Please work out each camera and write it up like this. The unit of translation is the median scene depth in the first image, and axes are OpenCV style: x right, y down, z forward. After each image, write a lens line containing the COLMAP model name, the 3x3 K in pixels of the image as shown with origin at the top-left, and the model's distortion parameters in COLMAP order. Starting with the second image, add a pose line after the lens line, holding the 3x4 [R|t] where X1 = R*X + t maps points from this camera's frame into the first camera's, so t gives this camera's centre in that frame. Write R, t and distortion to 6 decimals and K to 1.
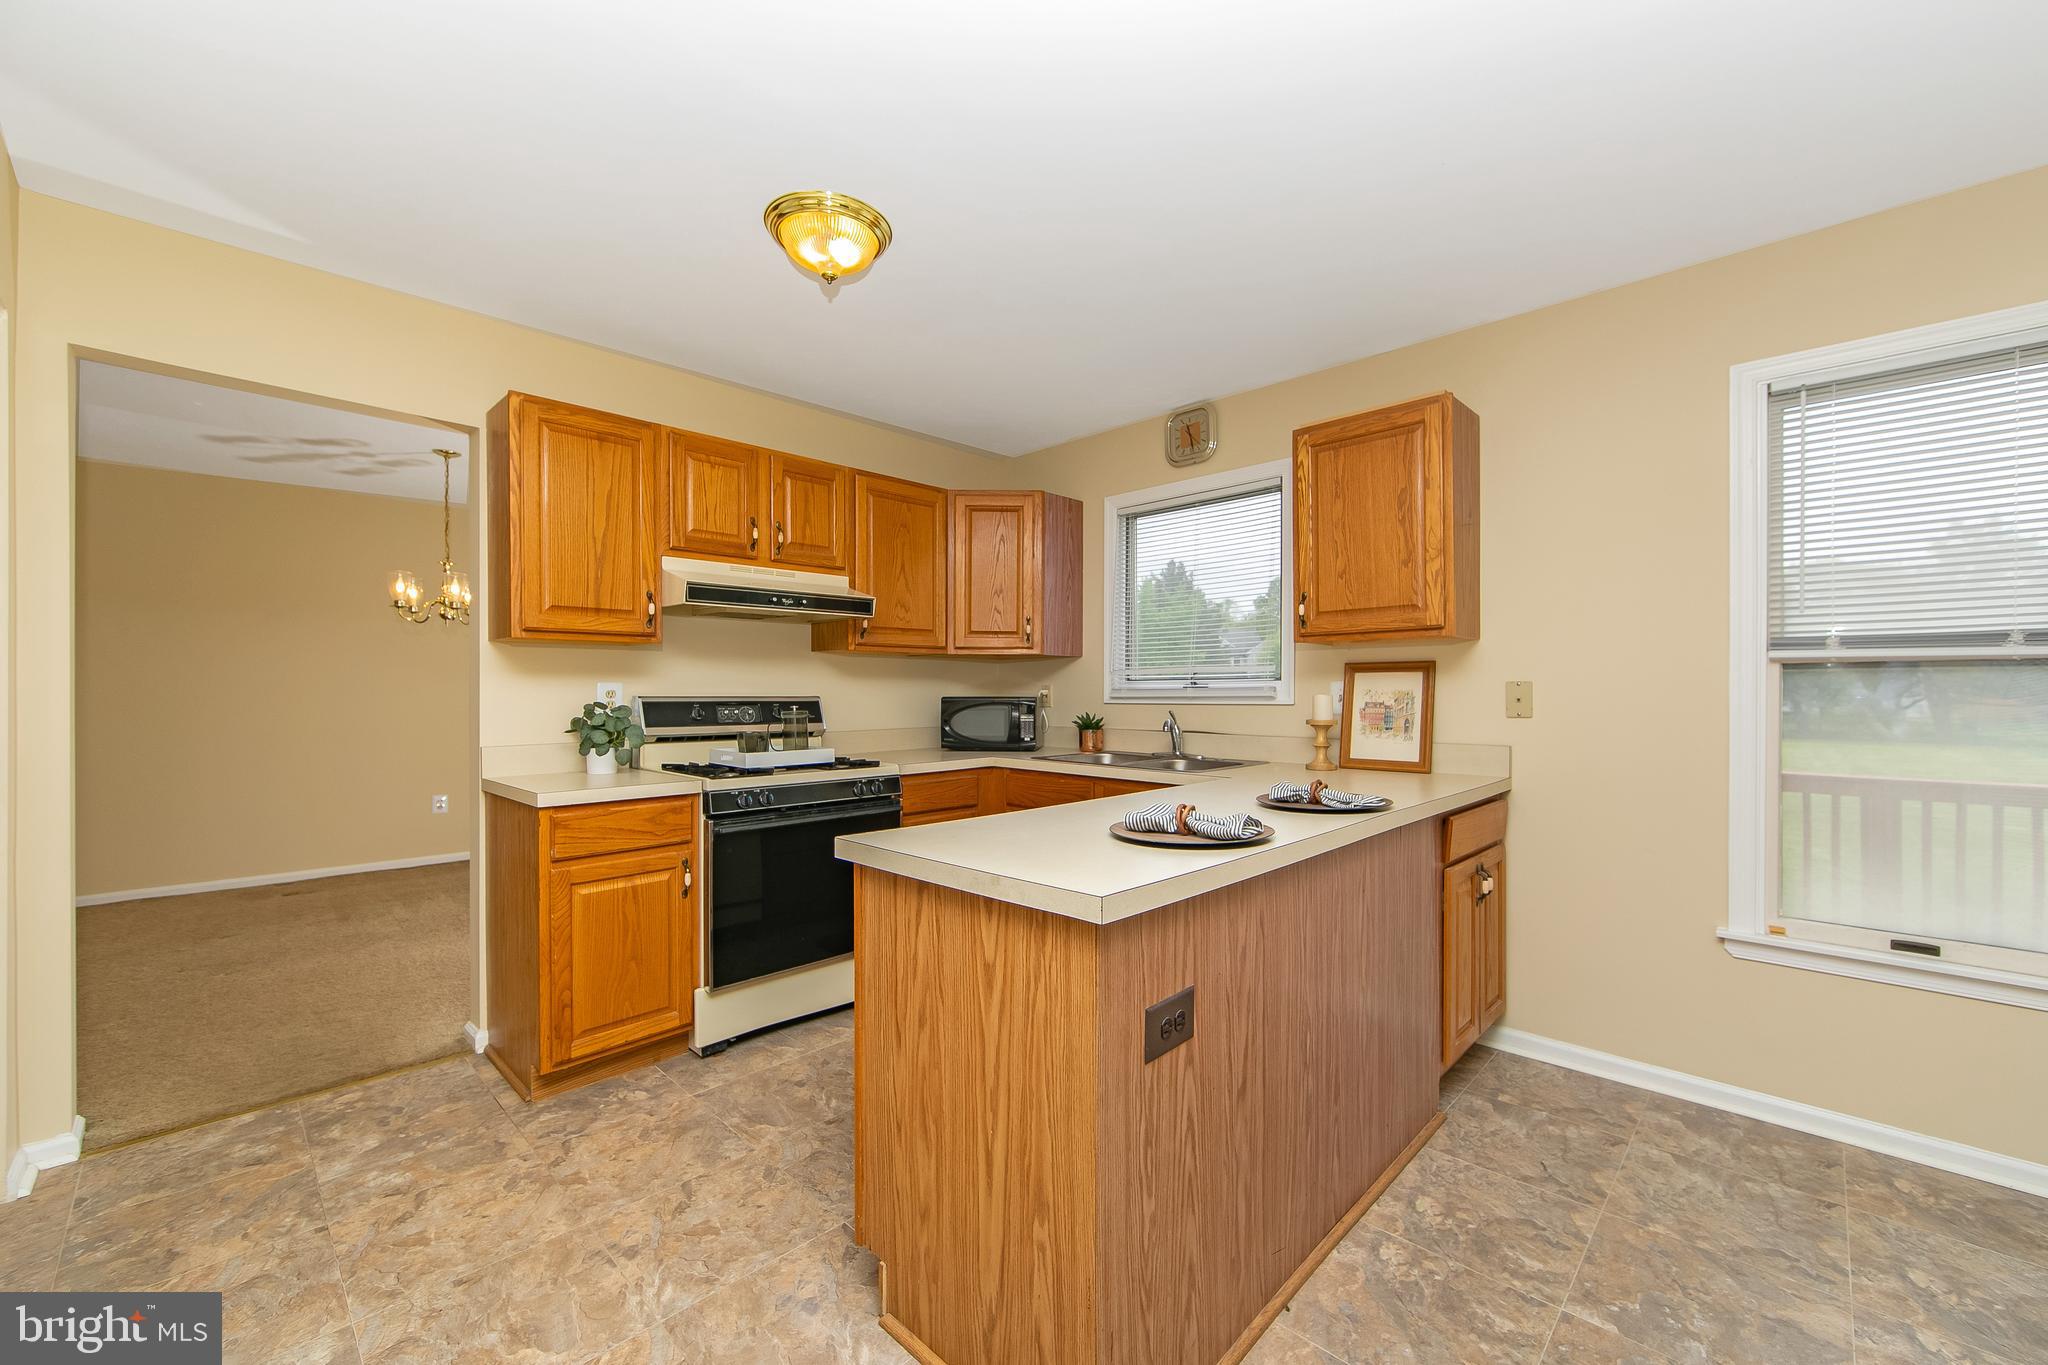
lens RADIAL K [[808.6, 0, 1026.4], [0, 808.6, 697.8], [0, 0, 1]] dist [-0.002599, -0.000560]
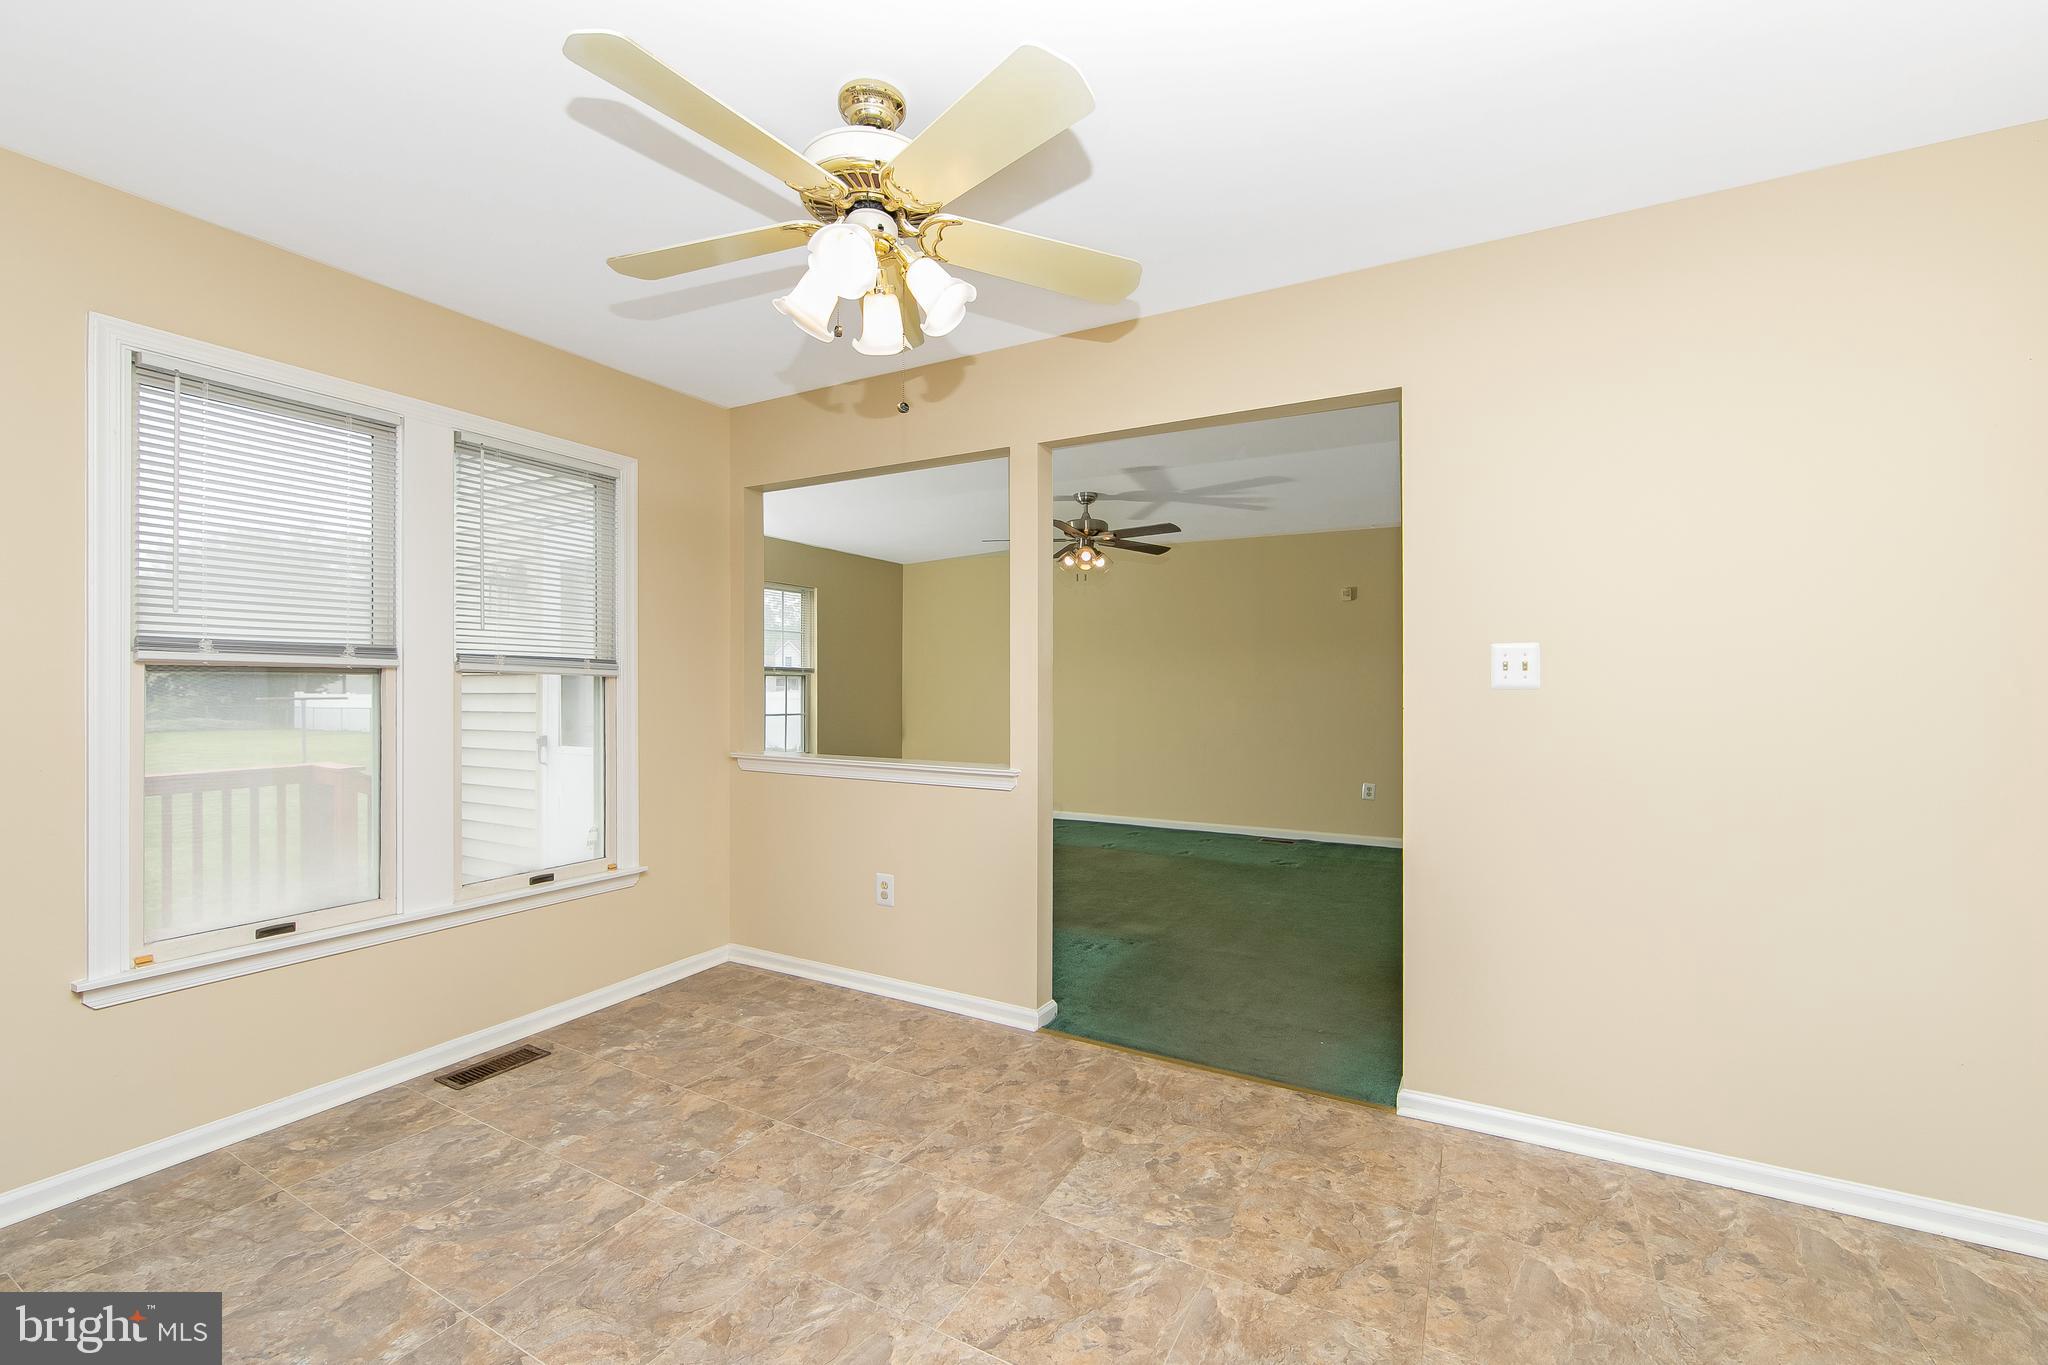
lens RADIAL K [[835.2, 0, 1035.0], [0, 835.2, 682.1], [0, 0, 1]] dist [-0.002495, -0.000358]
pose [[-0.271837, 0.001970, 0.962341, -0.227683], [0.003916, 0.999992, -0.000941, -0.017538], [-0.962335, 0.003513, -0.271843, 0.278598]]
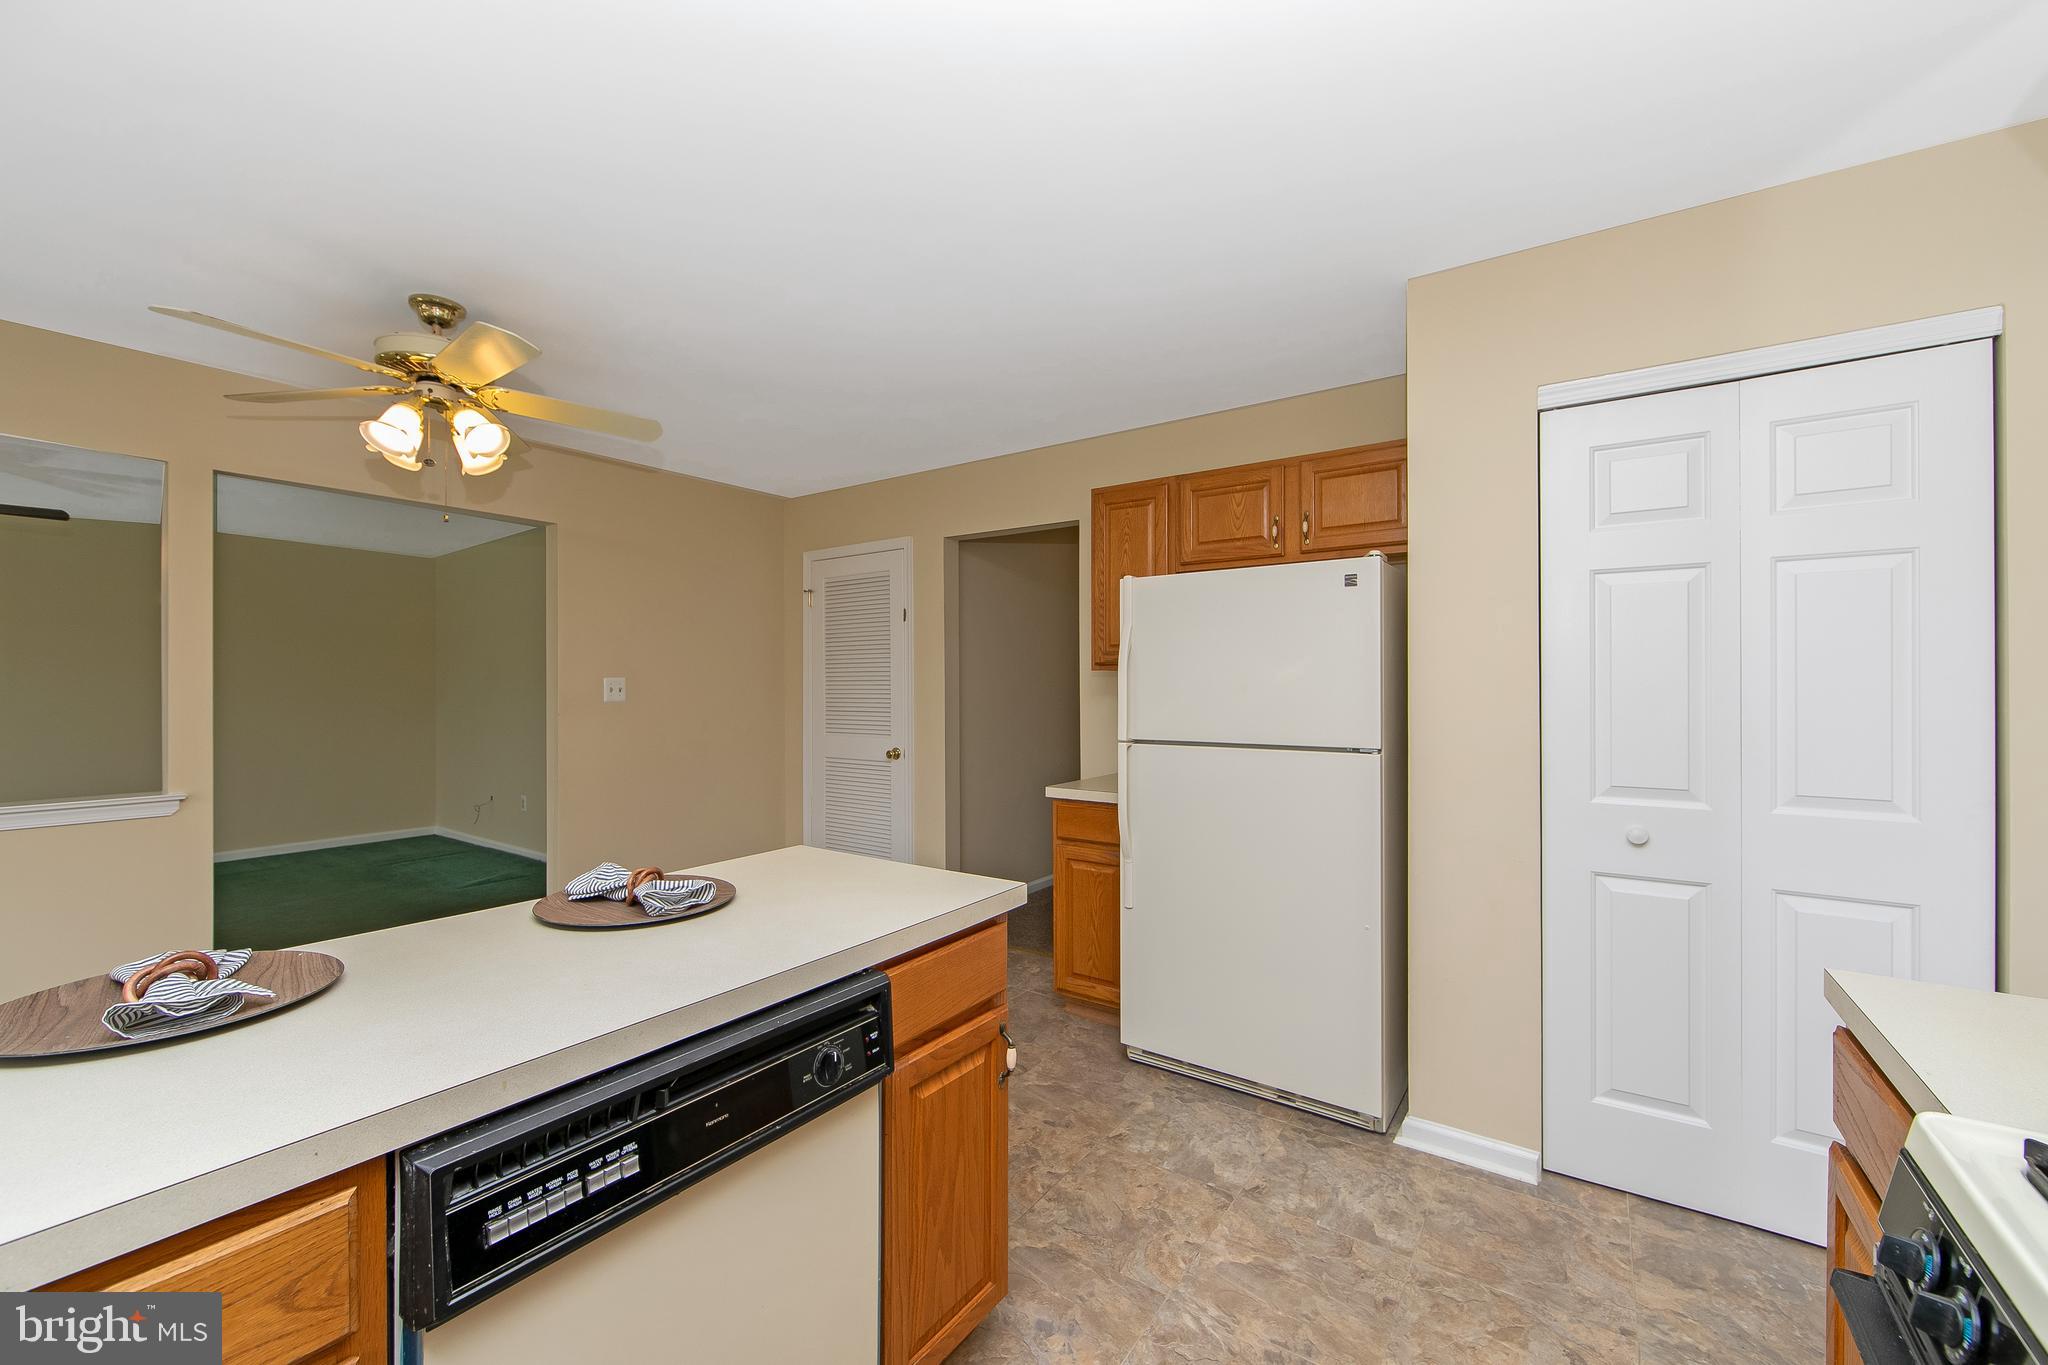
lens RADIAL K [[813.0, 0, 1027.6], [0, 813.0, 682.4], [0, 0, 1]] dist [-0.000417, -0.000040]
pose [[-0.986265, 0.001156, -0.165165, -0.049148], [0.000592, 0.999994, 0.003465, -0.054806], [0.165168, 0.003319, -0.986260, 1.364512]]
